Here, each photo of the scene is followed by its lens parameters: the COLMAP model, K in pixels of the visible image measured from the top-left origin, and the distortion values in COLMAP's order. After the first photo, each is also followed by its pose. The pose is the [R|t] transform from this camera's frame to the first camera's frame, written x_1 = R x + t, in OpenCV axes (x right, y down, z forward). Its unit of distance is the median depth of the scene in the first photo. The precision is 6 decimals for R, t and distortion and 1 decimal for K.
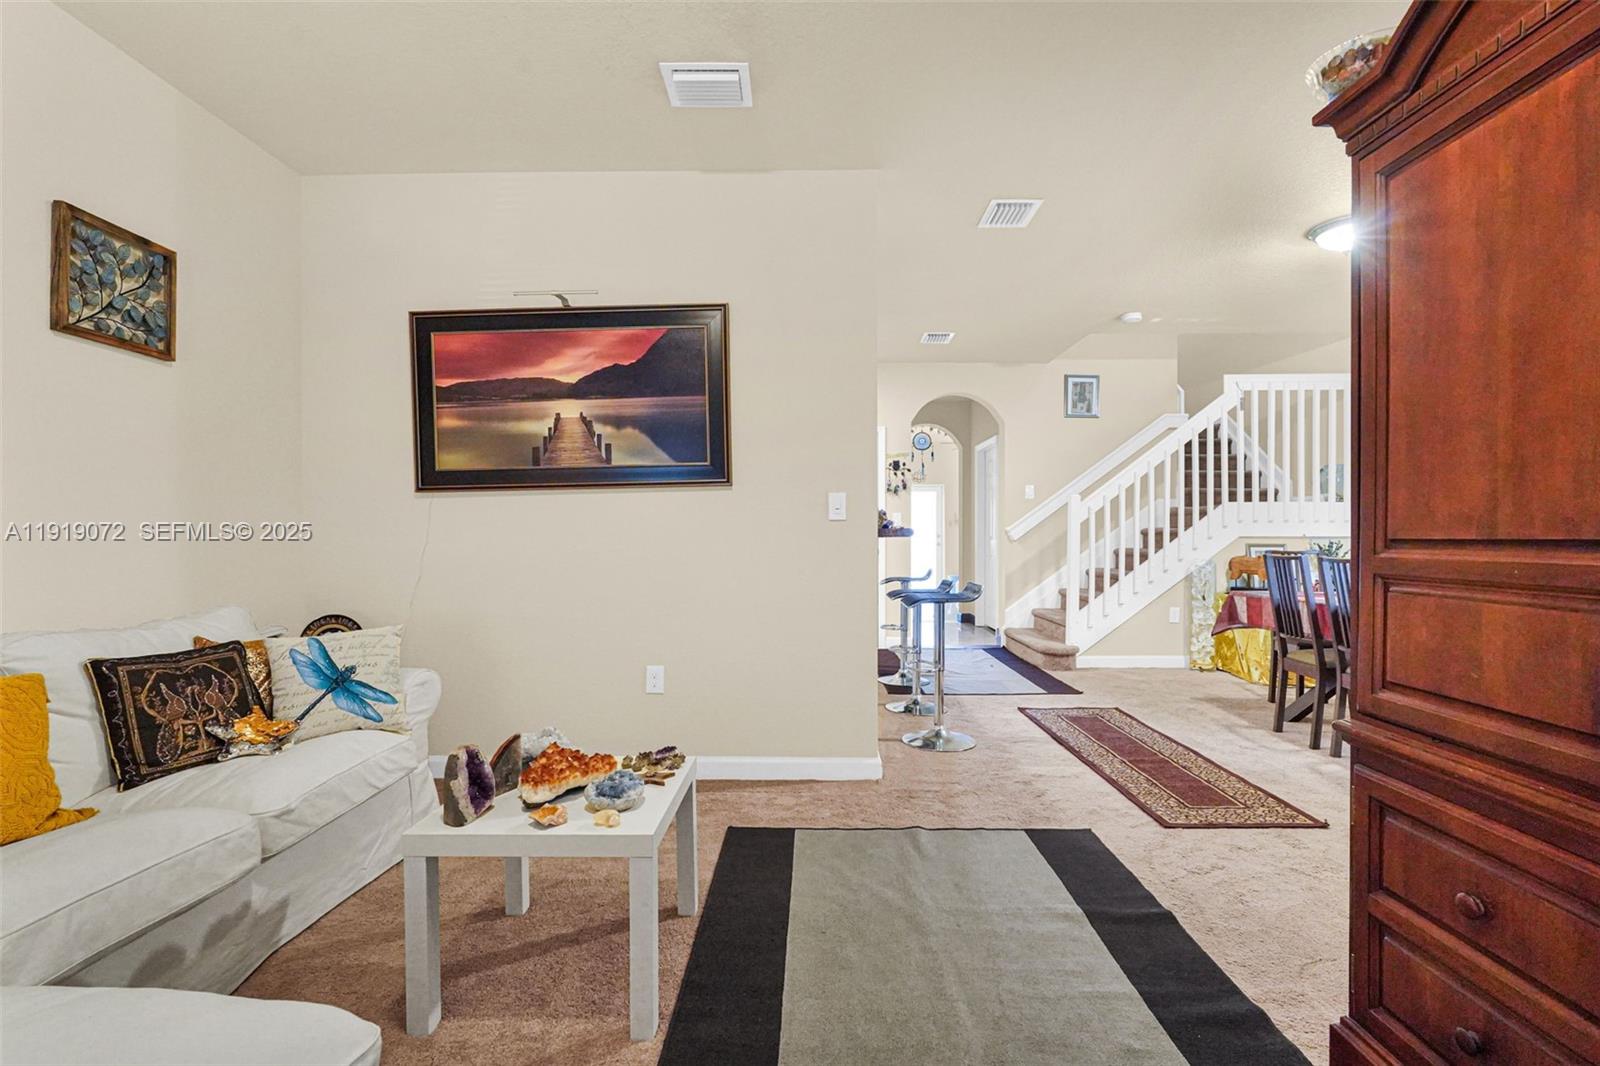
lens RADIAL K [[722.8, 0, 799.9], [0, 722.8, 534.7], [0, 0, 1]] dist [-0.008014, 0.006163]
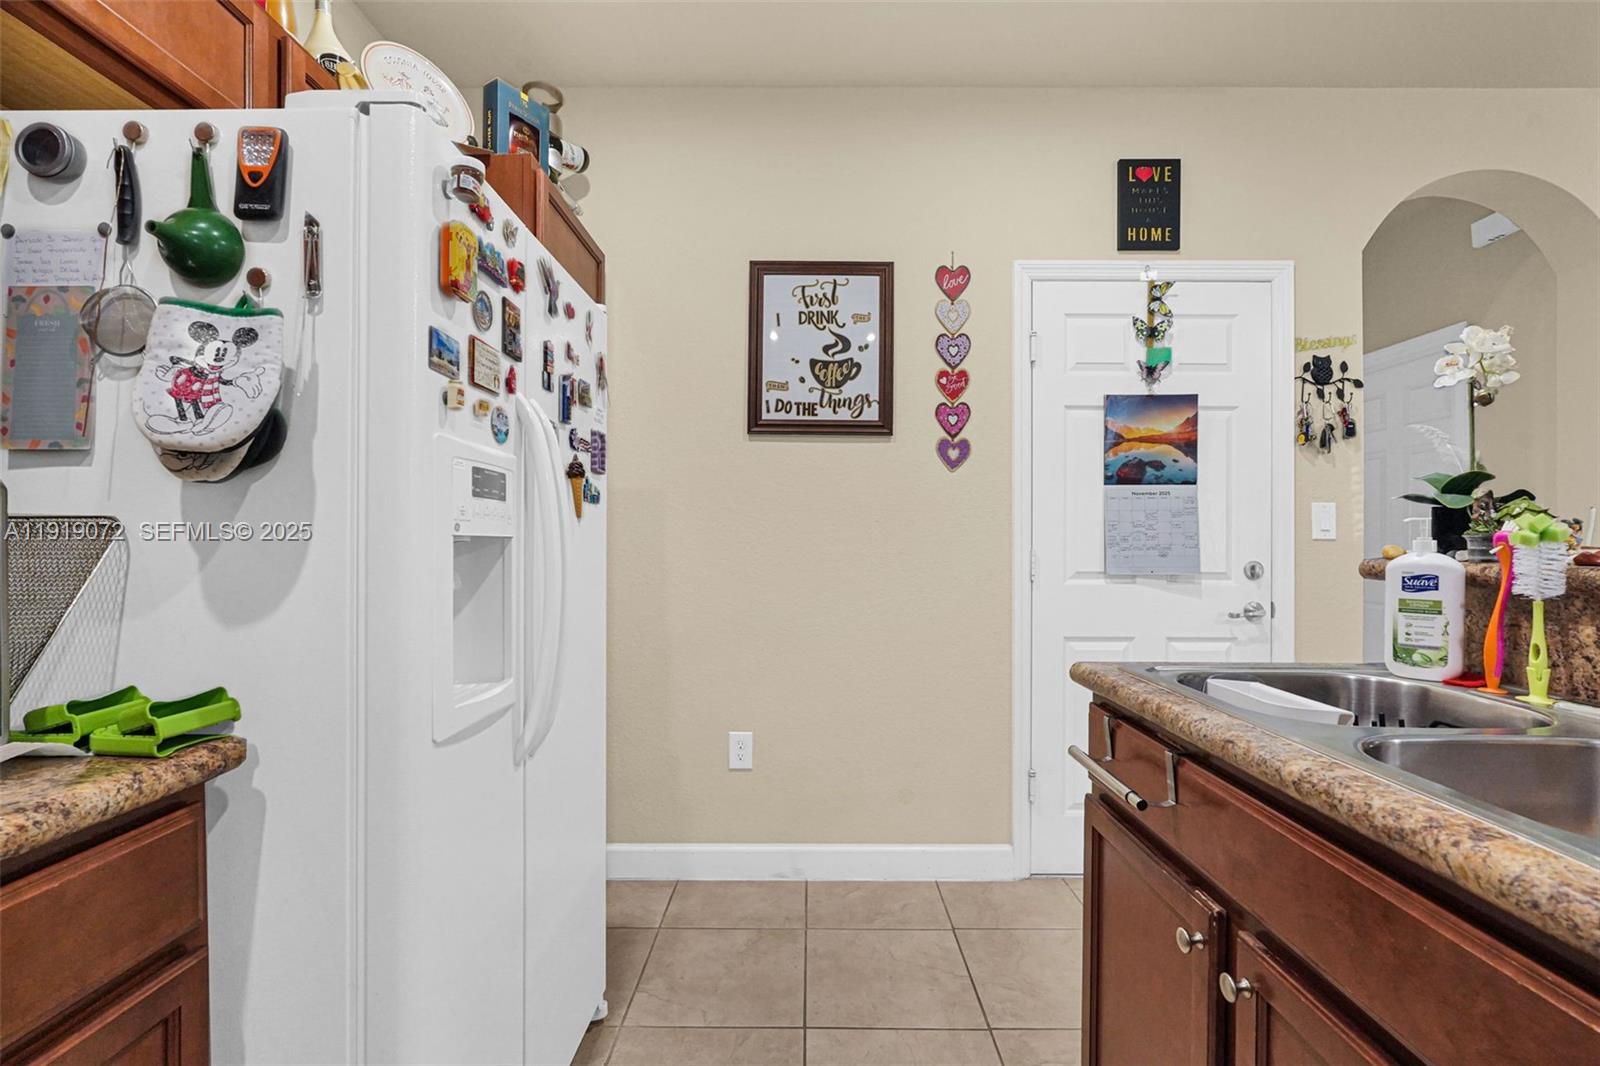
lens RADIAL K [[722.8, 0, 800.8], [0, 722.8, 531.5], [0, 0, 1]] dist [-0.008014, 0.006163]
pose [[0.999911, 0.007307, 0.011133, -0.155281], [-0.007288, 0.999972, -0.001694, -0.015505], [-0.011145, 0.001613, 0.999937, 0.770911]]
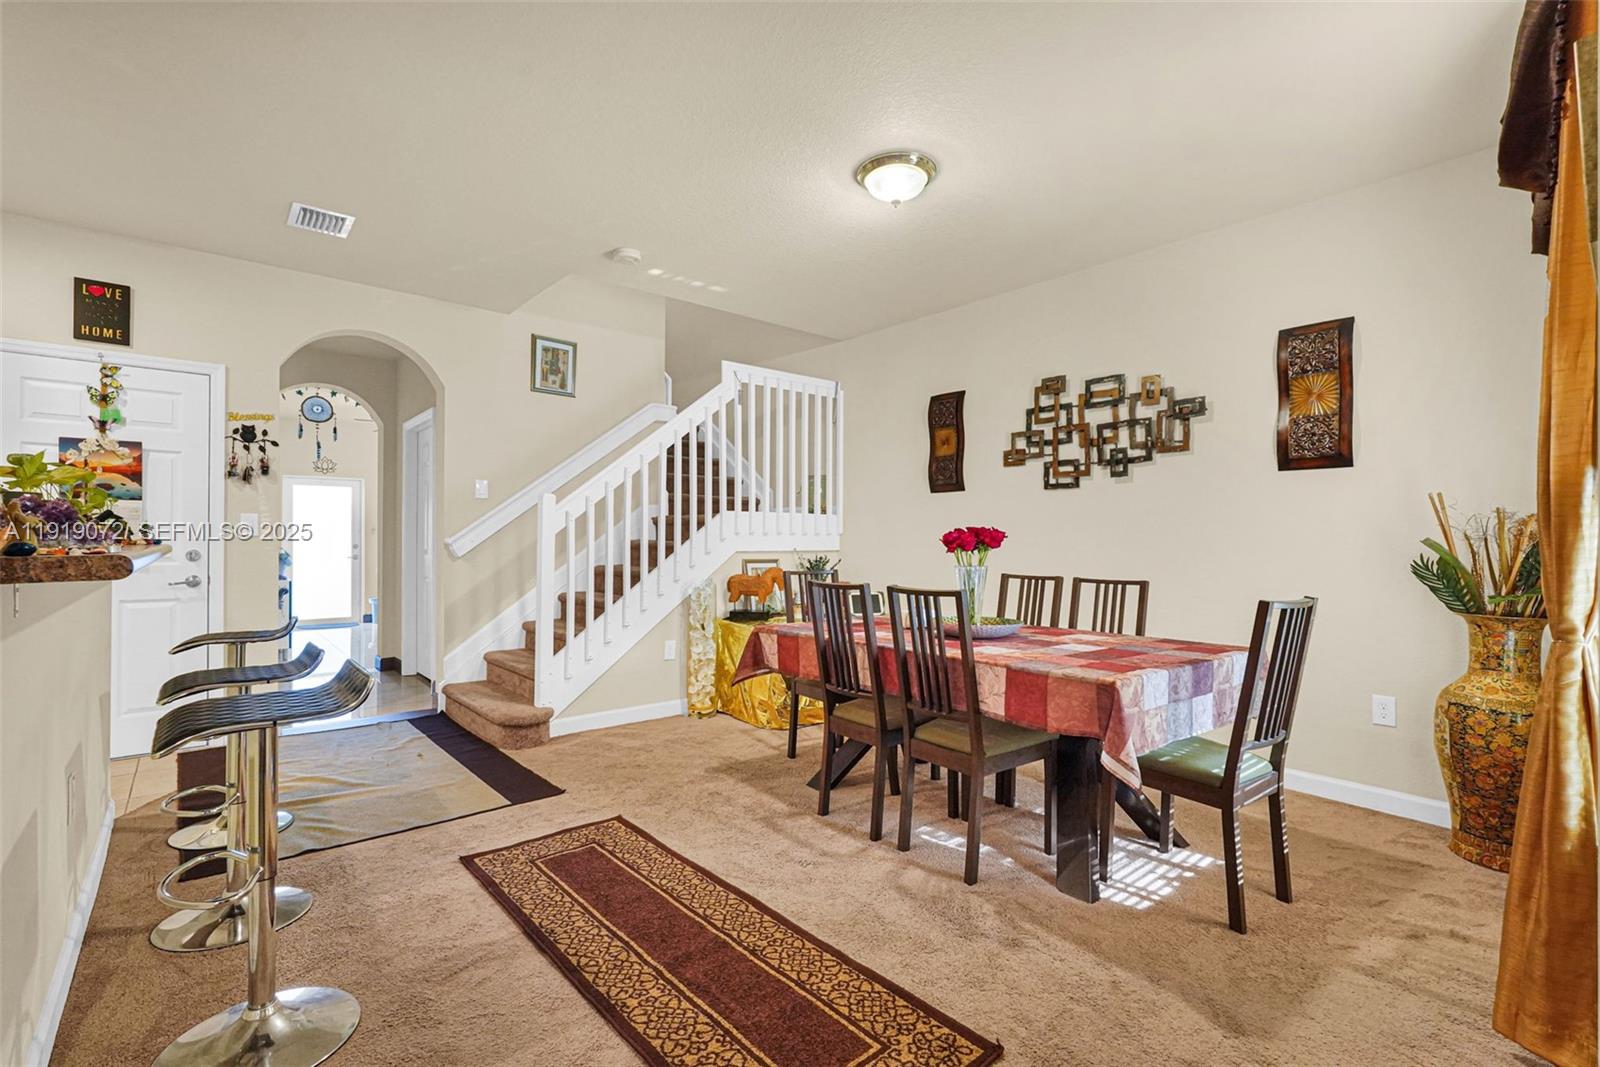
lens RADIAL K [[722.8, 0, 804.8], [0, 722.8, 535.0], [0, 0, 1]] dist [-0.008014, 0.006163]
pose [[0.745183, 0.006831, 0.666825, 0.095000], [-0.001257, 0.999960, -0.008839, -0.009140], [-0.666859, 0.005748, 0.745162, 0.302100]]
